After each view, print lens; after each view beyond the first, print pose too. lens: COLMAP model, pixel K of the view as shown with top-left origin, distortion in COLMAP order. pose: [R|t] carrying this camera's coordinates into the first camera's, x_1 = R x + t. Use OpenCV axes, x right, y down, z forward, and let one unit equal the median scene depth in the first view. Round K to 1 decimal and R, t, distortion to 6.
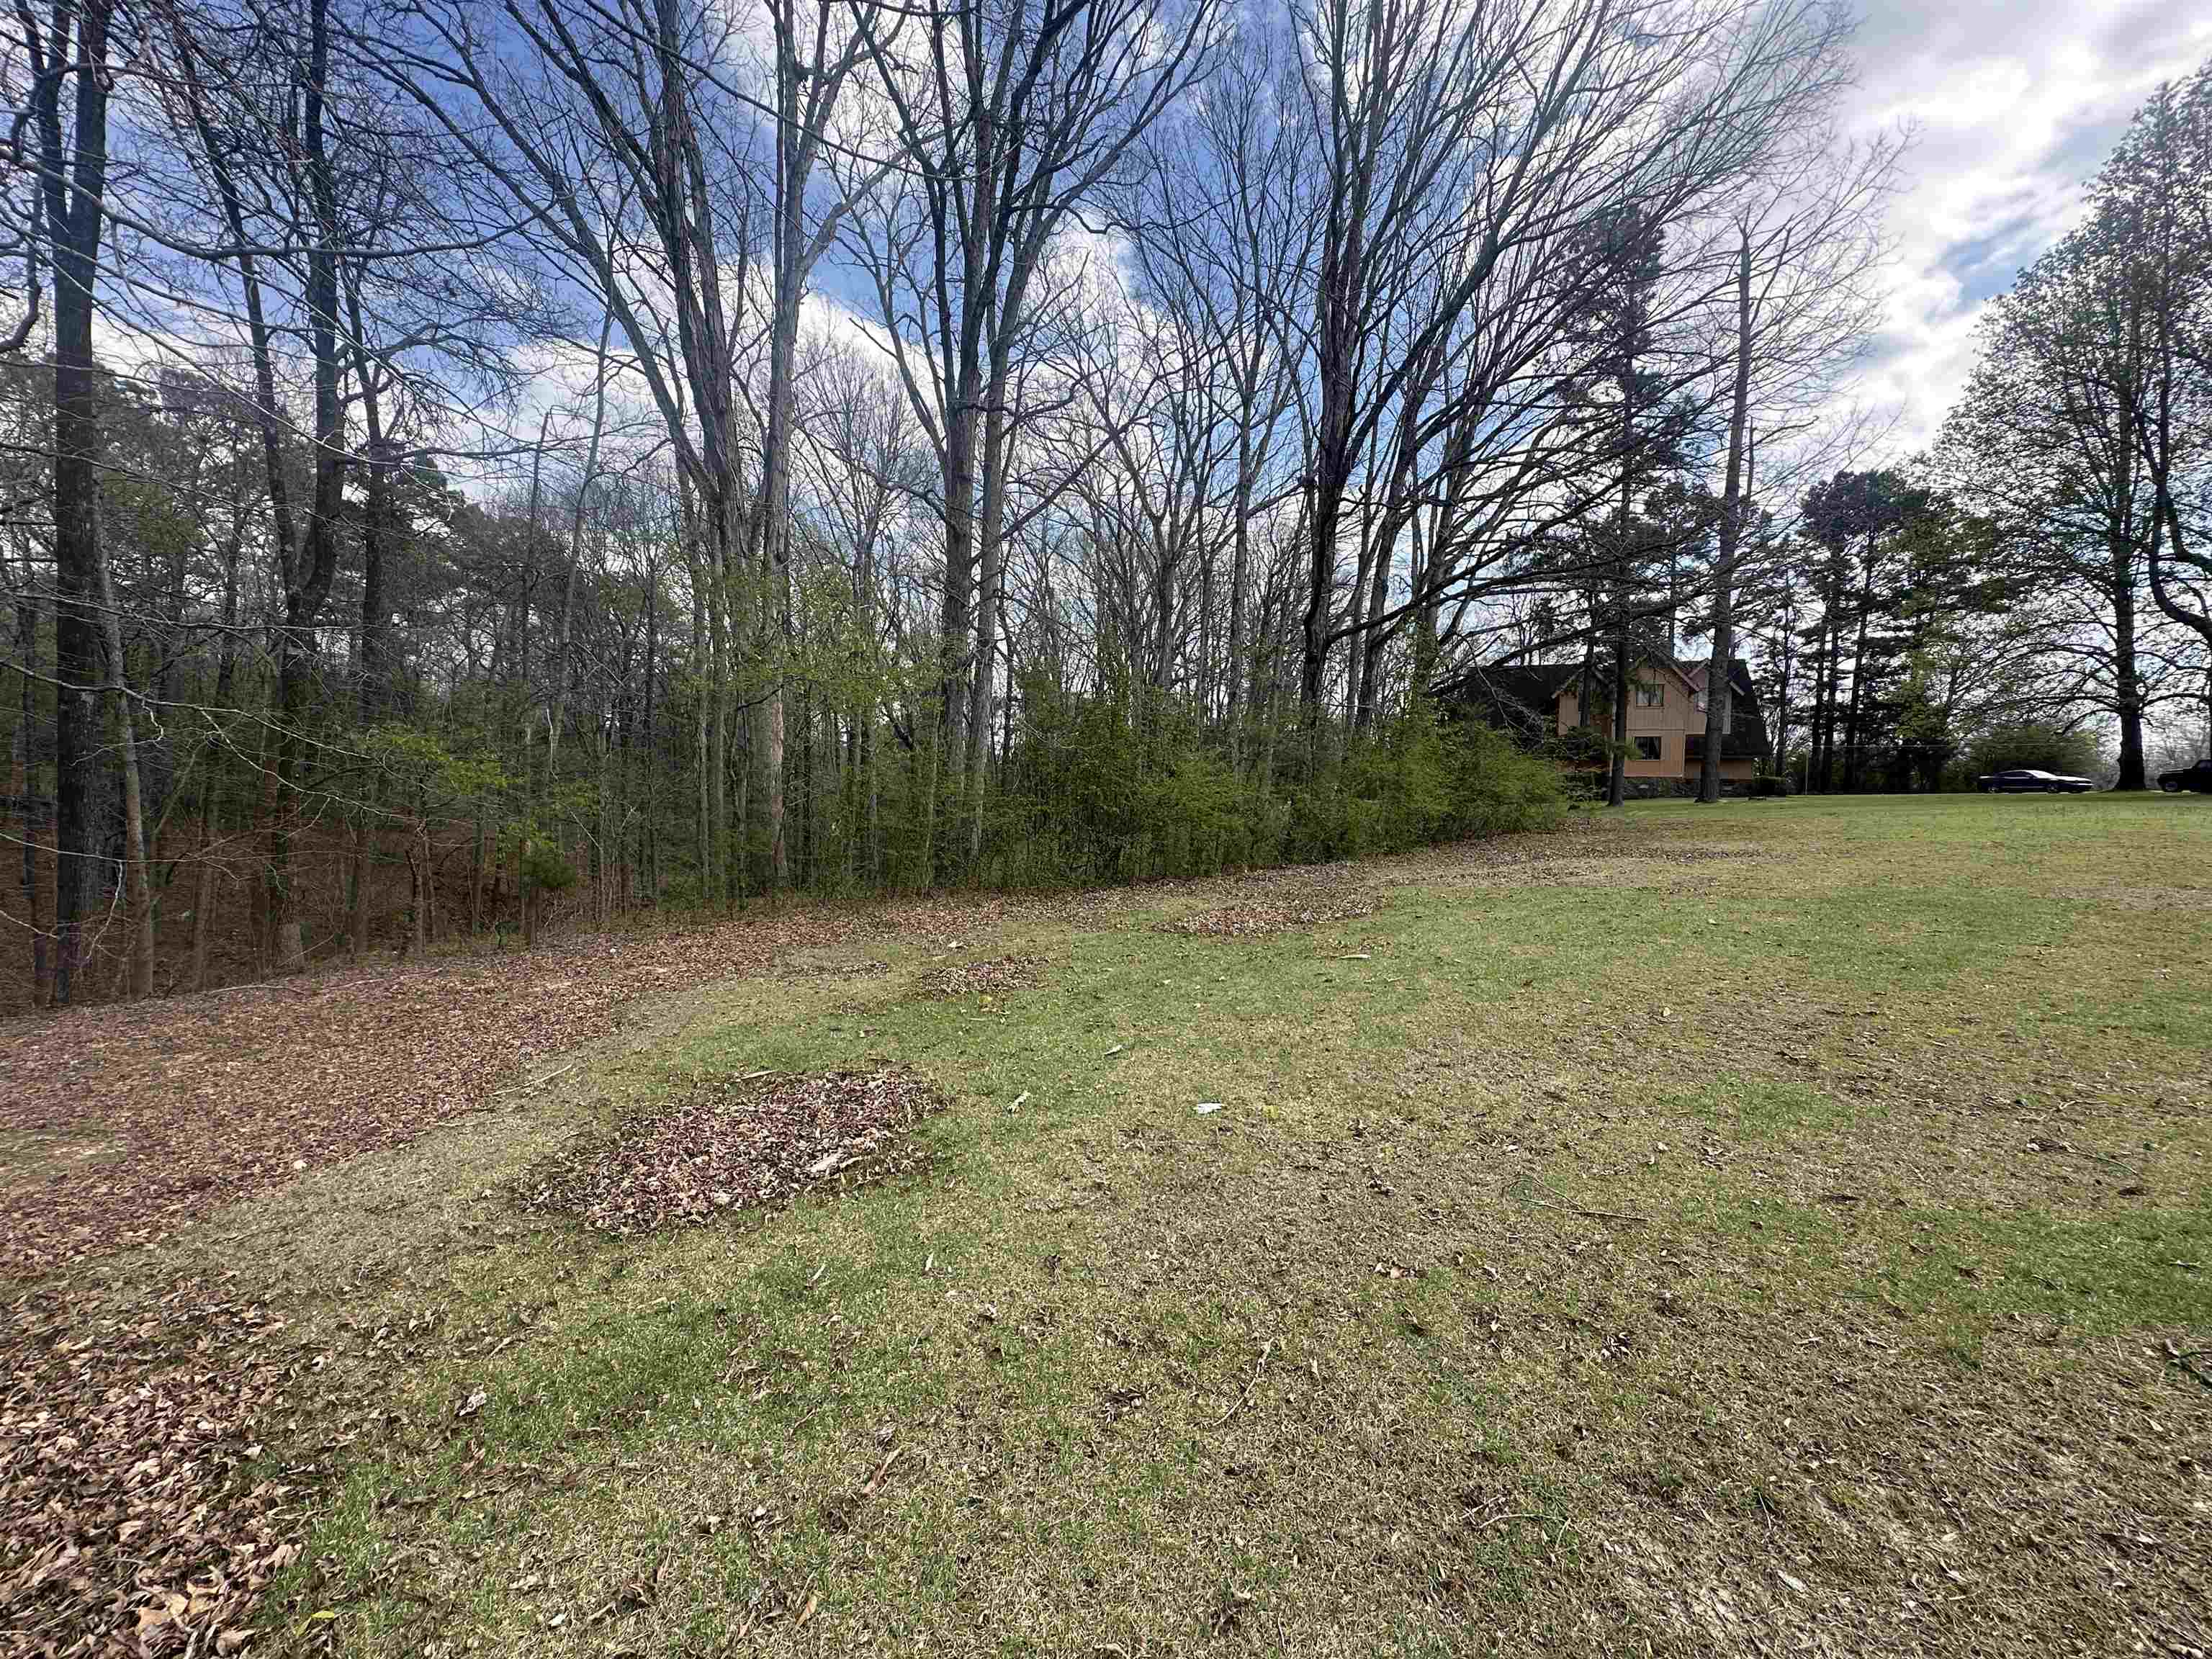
lens RADIAL K [[898.6, 0, 1106.0], [0, 898.6, 829.5], [0, 0, 1]] dist [-0.003895, -0.000080]
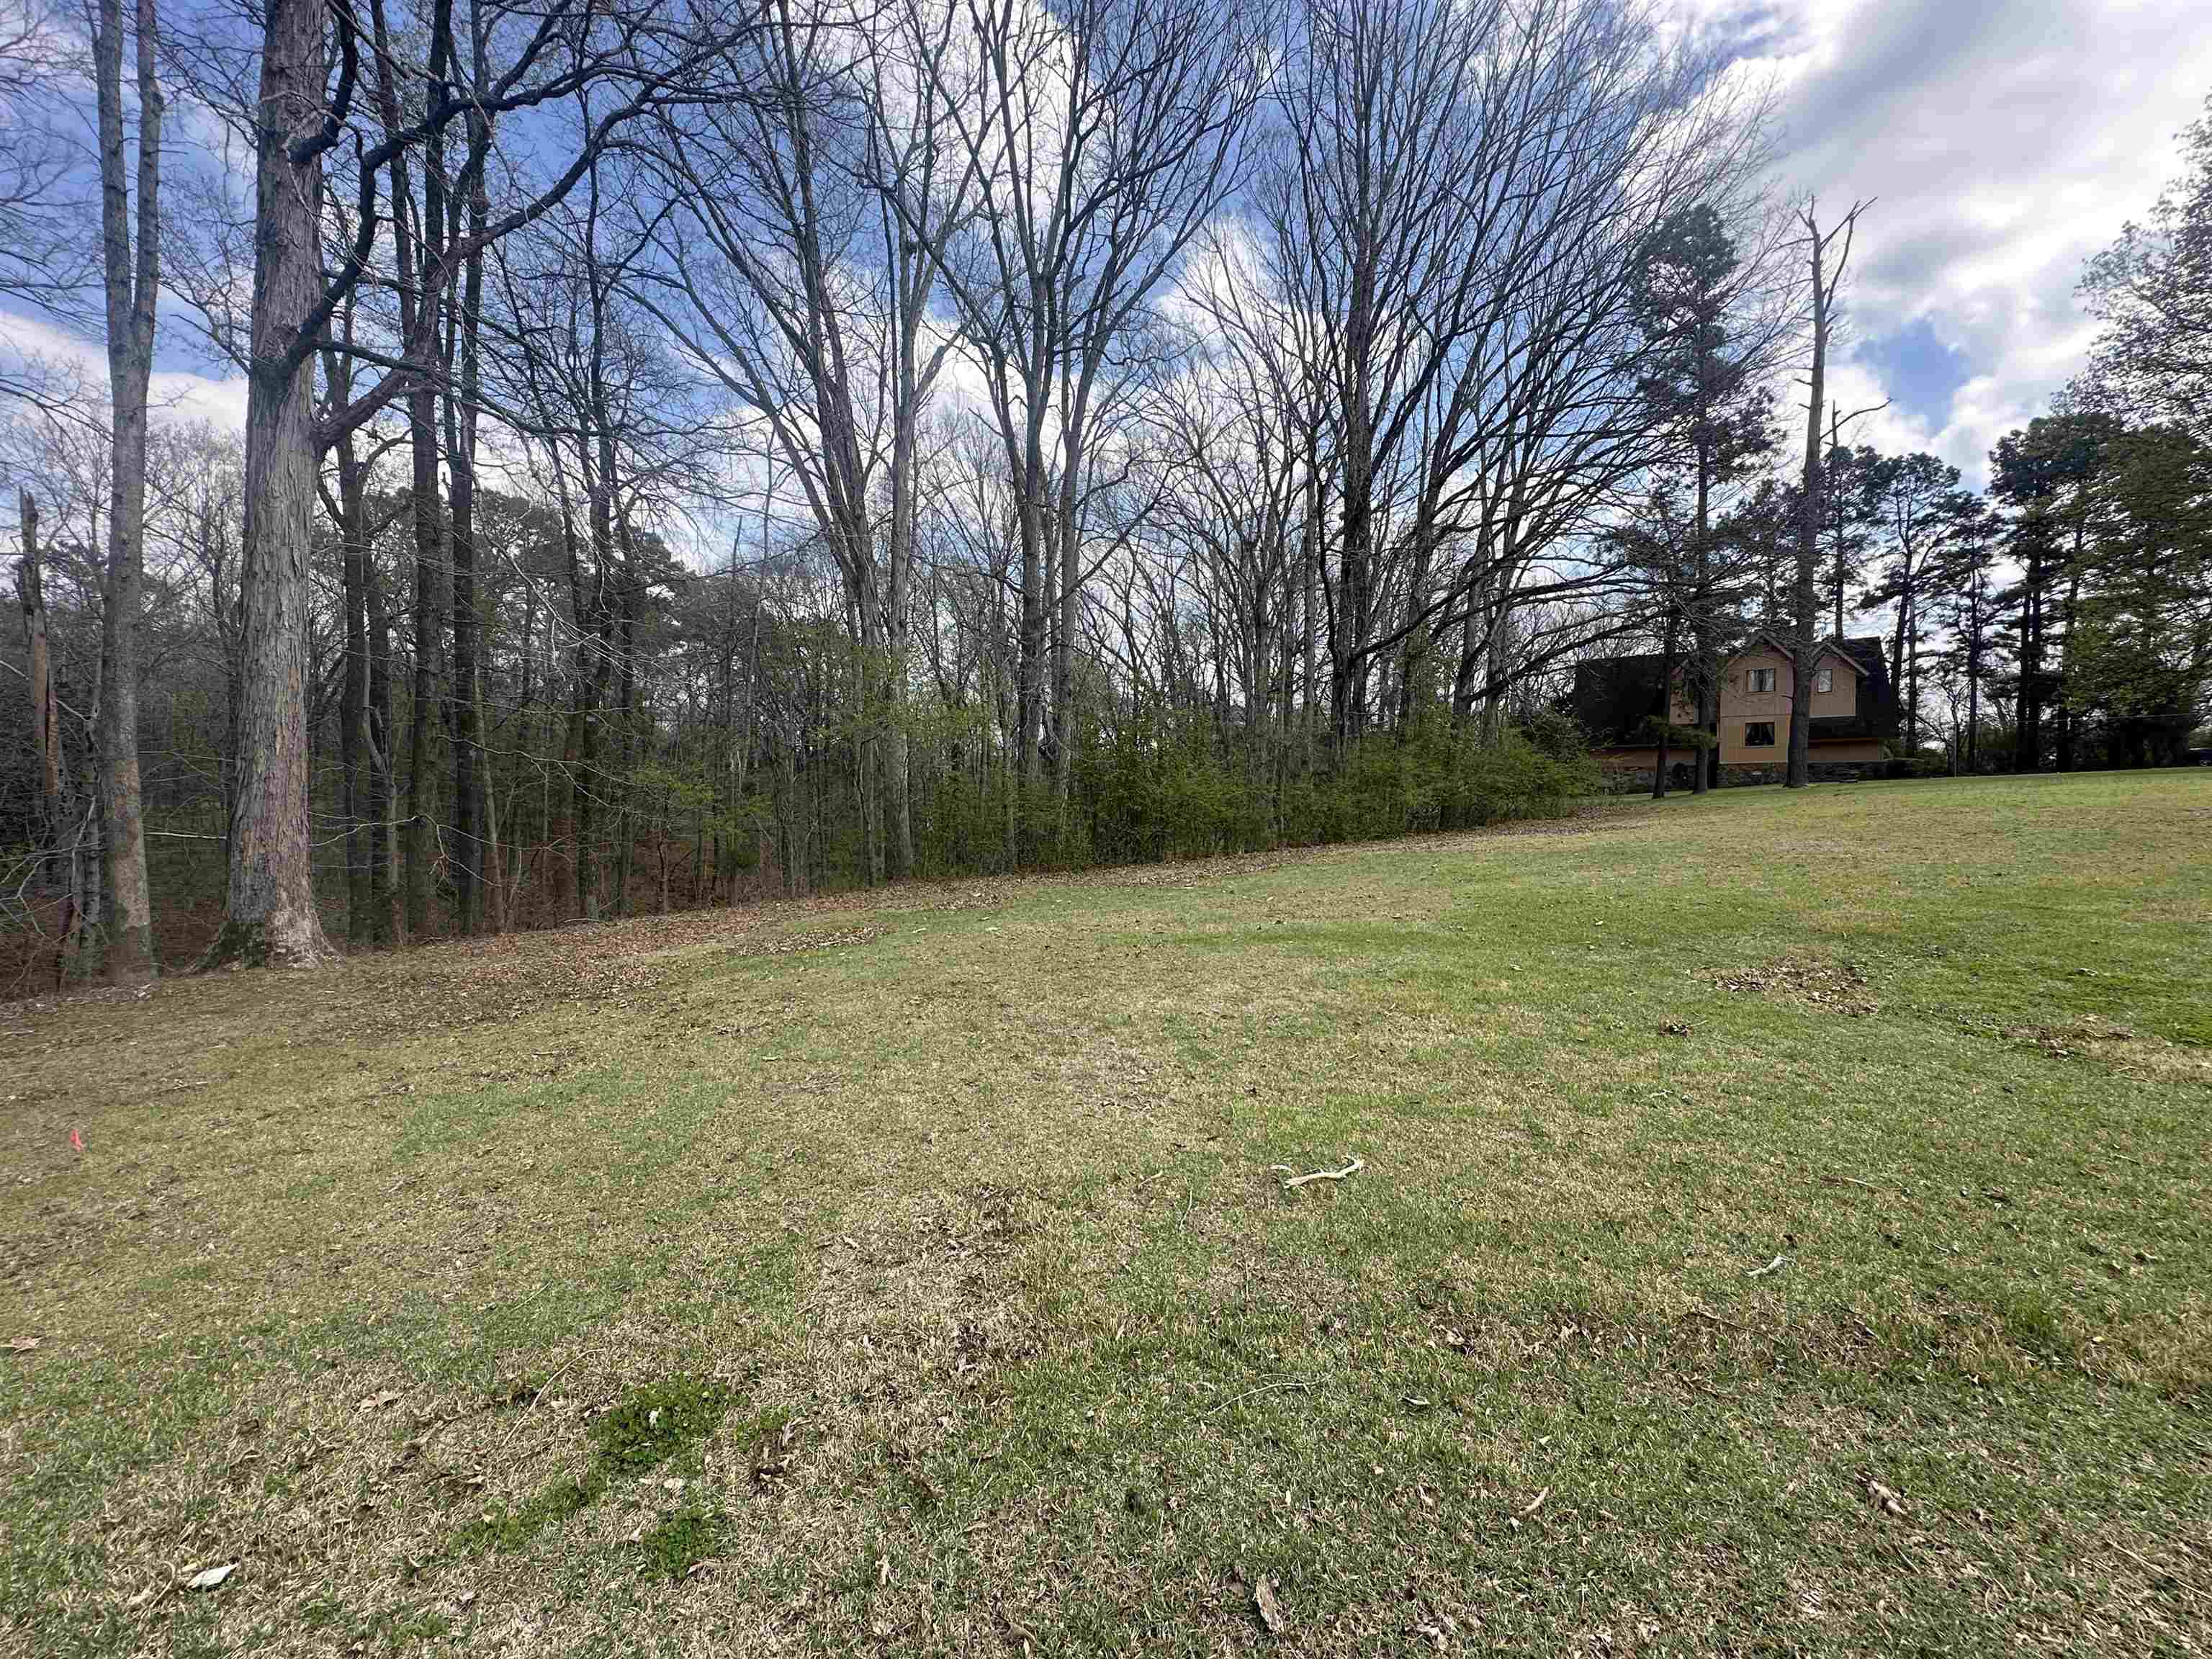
lens RADIAL K [[898.6, 0, 1106.0], [0, 898.6, 829.5], [0, 0, 1]] dist [-0.003895, -0.000080]
pose [[0.982289, -0.022415, -0.186027, 0.078829], [0.021319, 0.999742, -0.007891, 0.007021], [0.186156, 0.003786, 0.982513, -0.105873]]
